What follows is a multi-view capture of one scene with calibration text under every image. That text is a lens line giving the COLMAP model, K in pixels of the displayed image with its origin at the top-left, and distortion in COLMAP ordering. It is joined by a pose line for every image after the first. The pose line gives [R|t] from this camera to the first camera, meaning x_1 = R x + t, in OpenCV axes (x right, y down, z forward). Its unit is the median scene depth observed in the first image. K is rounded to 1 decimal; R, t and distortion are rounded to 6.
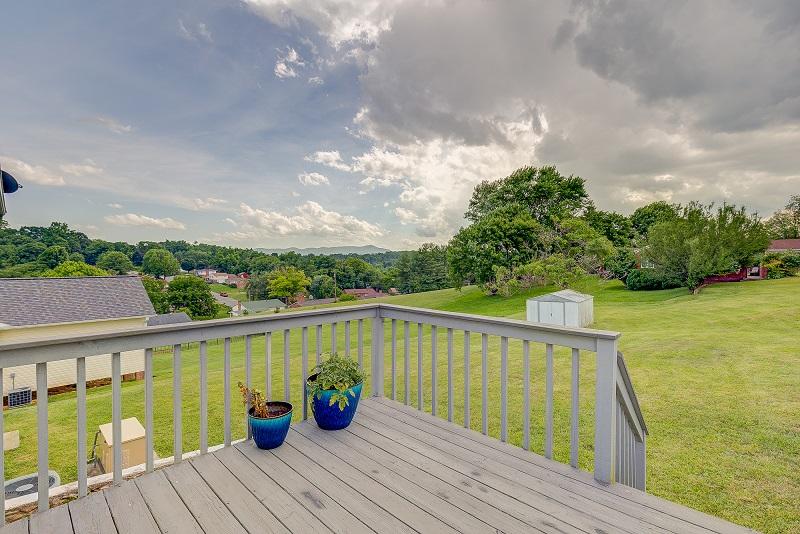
lens RADIAL K [[364.1, 0, 400.9], [0, 364.1, 262.4], [0, 0, 1]] dist [-0.001313, 0.000052]
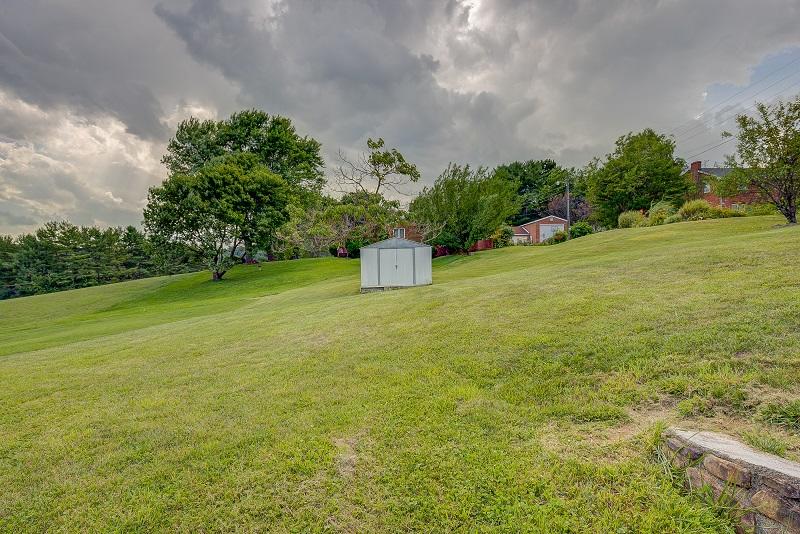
lens RADIAL K [[415.2, 0, 400.0], [0, 415.2, 267.0], [0, 0, 1]] dist [-0.000066, -0.000154]
pose [[0.689592, -0.005273, 0.724179, -0.078402], [0.010811, 0.999937, -0.003014, 0.072224], [-0.724118, 0.009907, 0.689605, 0.218730]]
